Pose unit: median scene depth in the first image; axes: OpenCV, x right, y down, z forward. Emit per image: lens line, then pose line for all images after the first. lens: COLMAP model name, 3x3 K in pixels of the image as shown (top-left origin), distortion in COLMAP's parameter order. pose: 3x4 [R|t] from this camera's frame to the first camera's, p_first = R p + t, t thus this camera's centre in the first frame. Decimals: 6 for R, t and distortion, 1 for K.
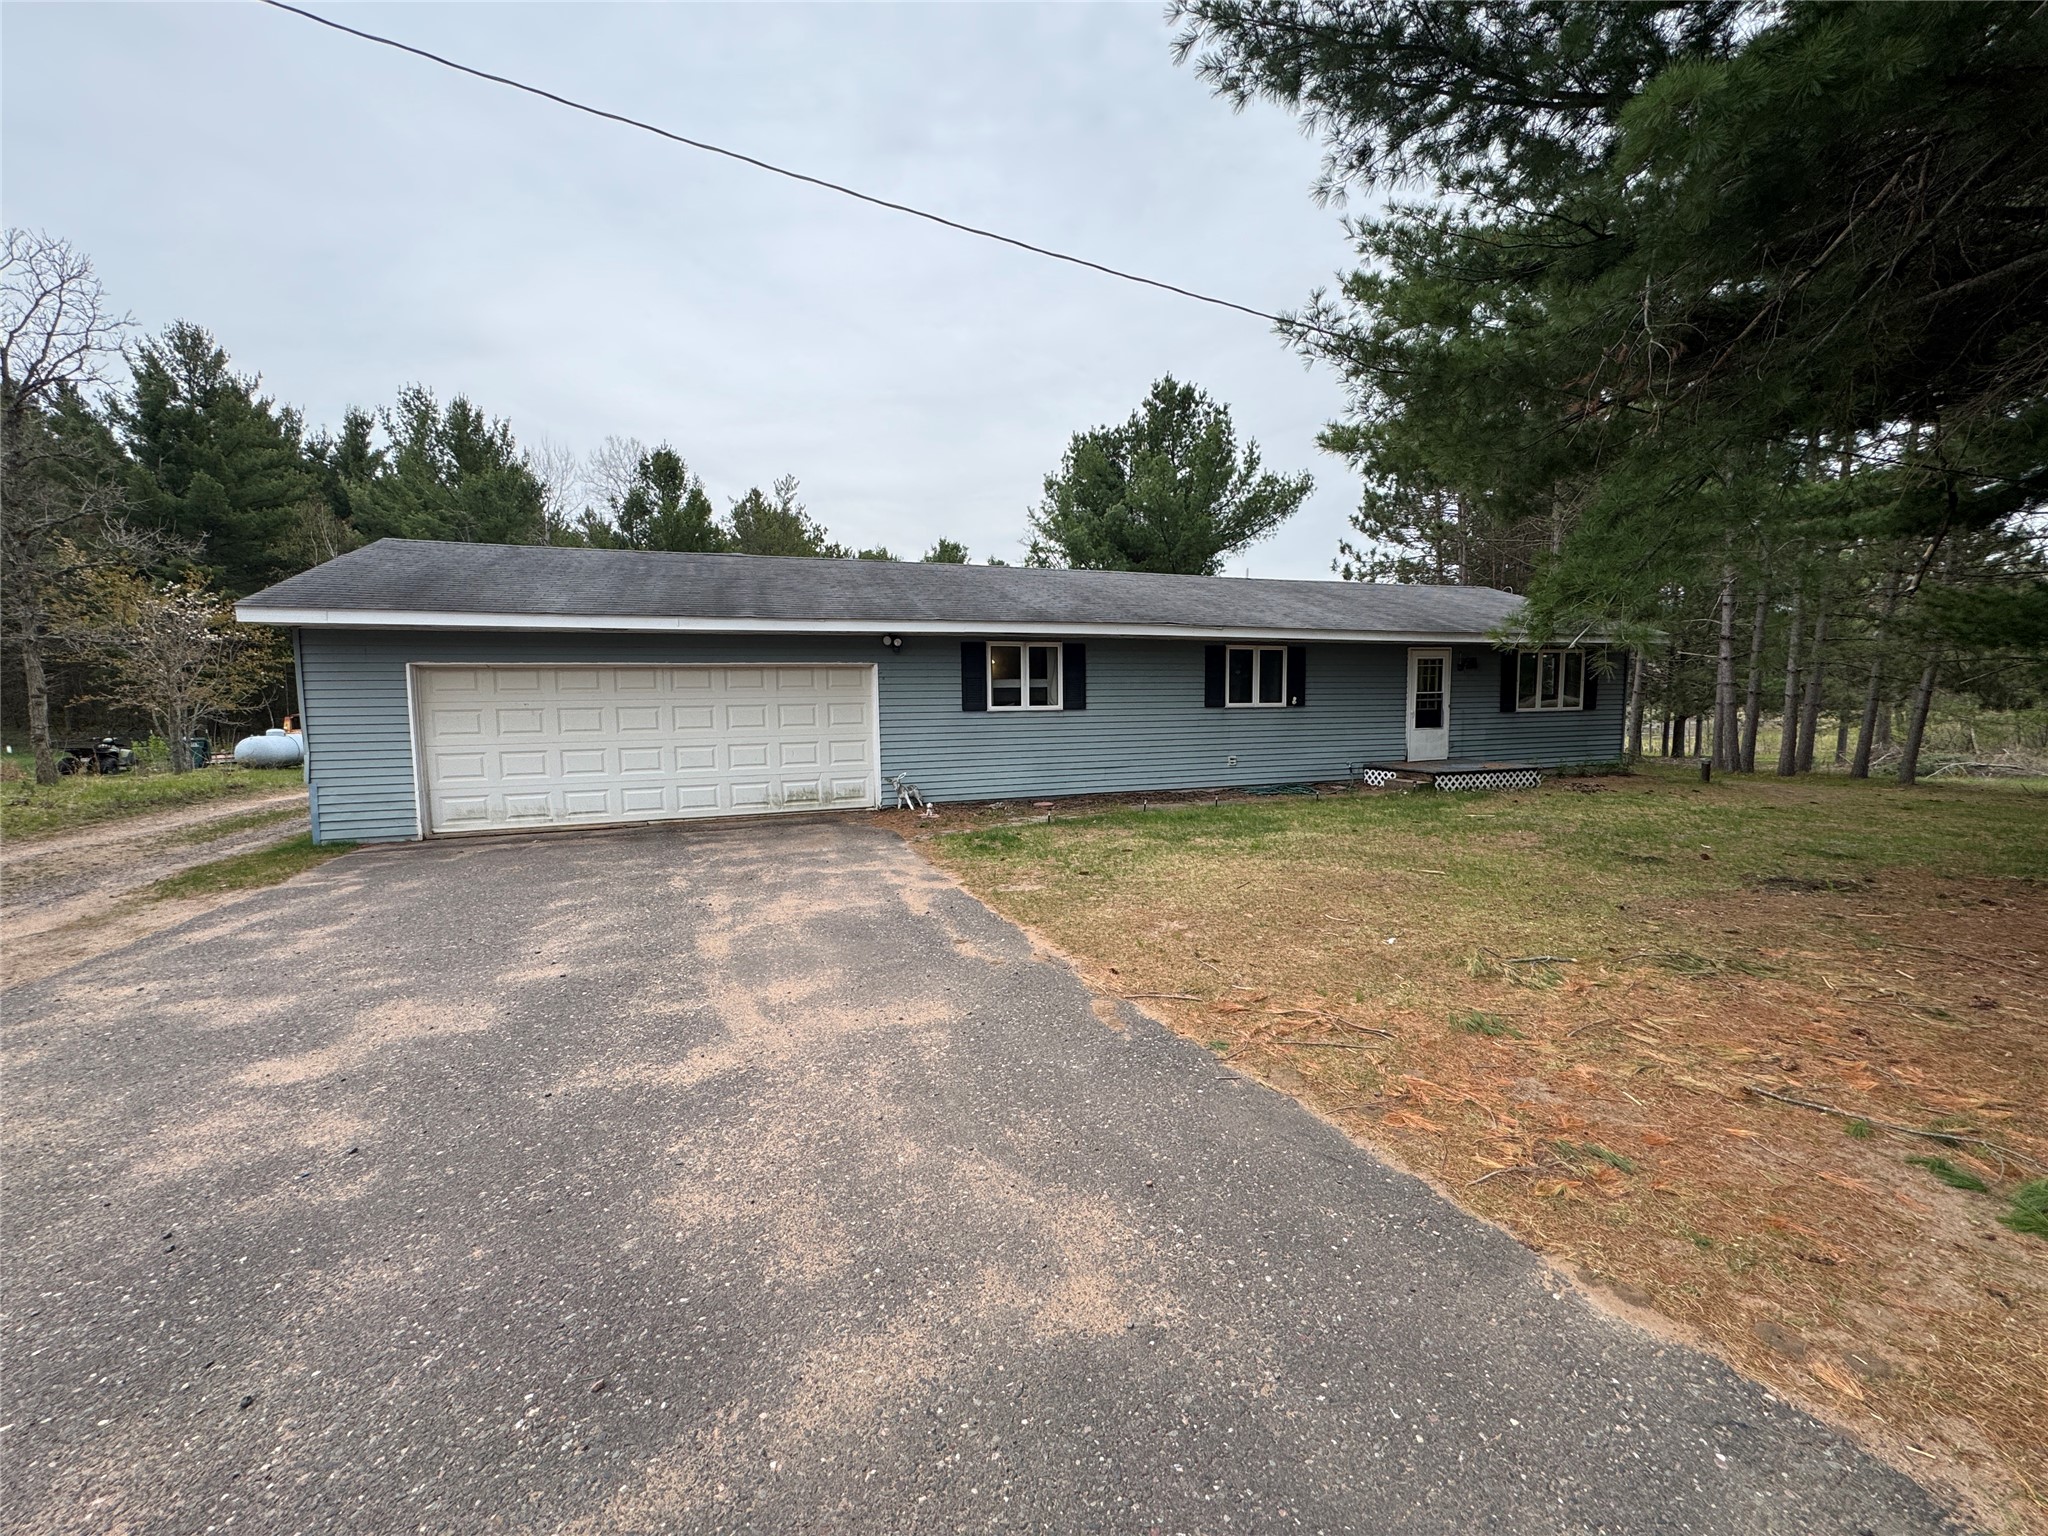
lens RADIAL K [[812.9, 0, 1029.1], [0, 812.9, 772.0], [0, 0, 1]] dist [-0.004305, 0.000710]
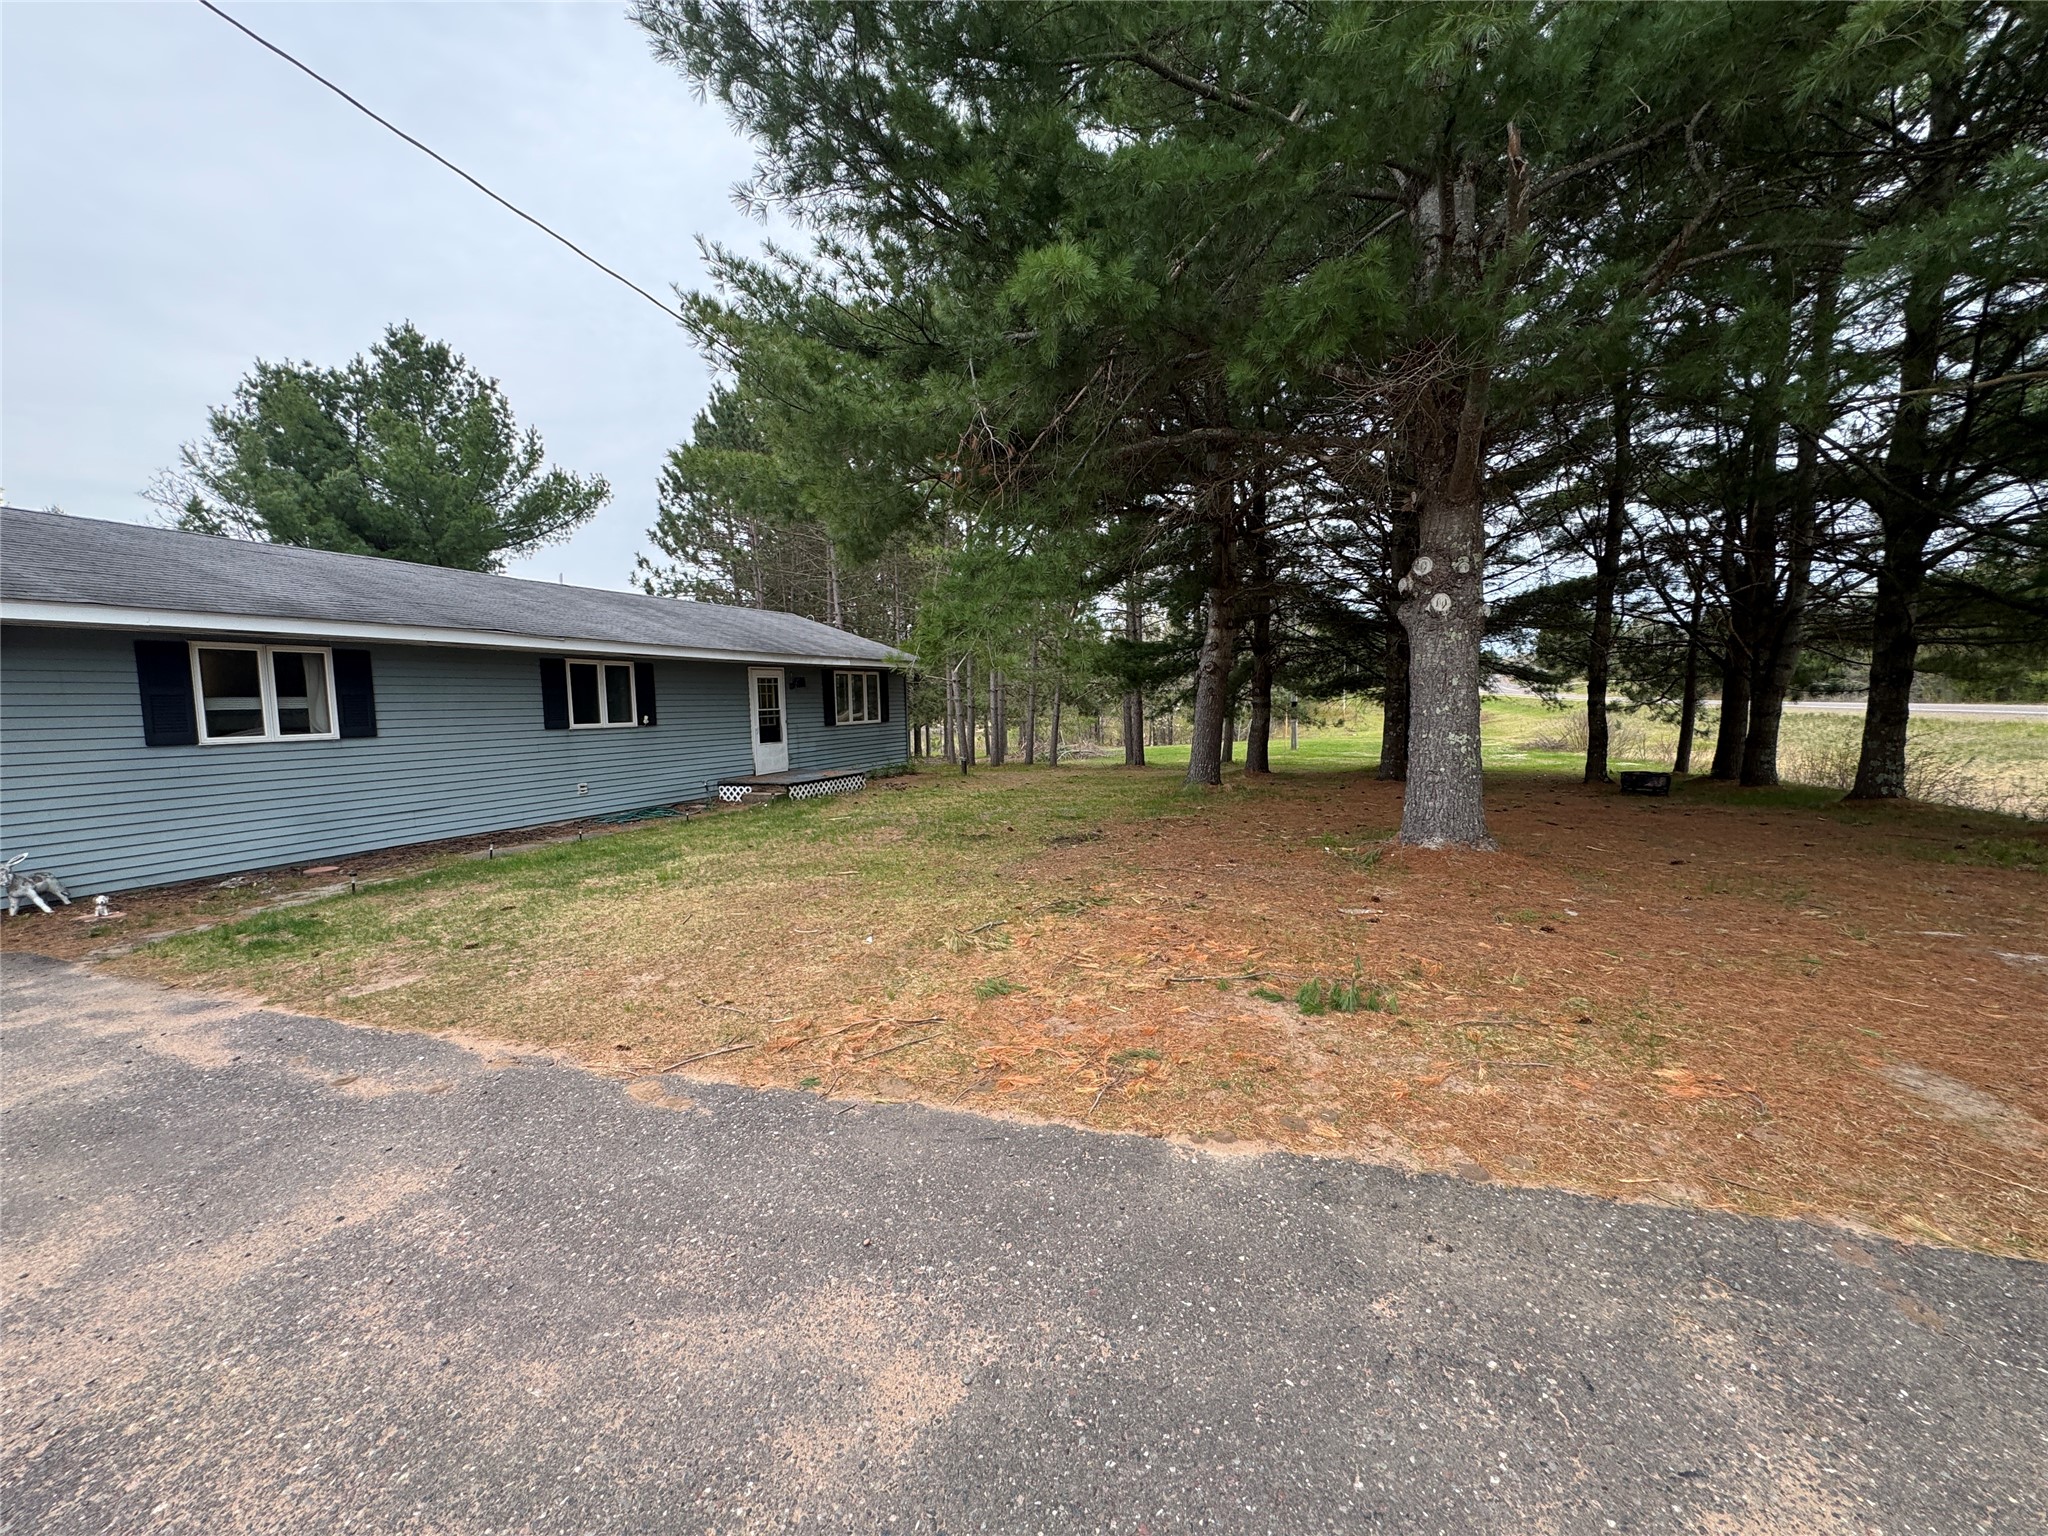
lens RADIAL K [[812.9, 0, 1019.8], [0, 812.9, 768.5], [0, 0, 1]] dist [-0.004305, 0.000710]
pose [[0.671690, -0.065454, 0.737935, -0.178062], [0.084258, 0.996375, 0.011683, -0.012269], [-0.736025, 0.054330, 0.674771, 0.103320]]
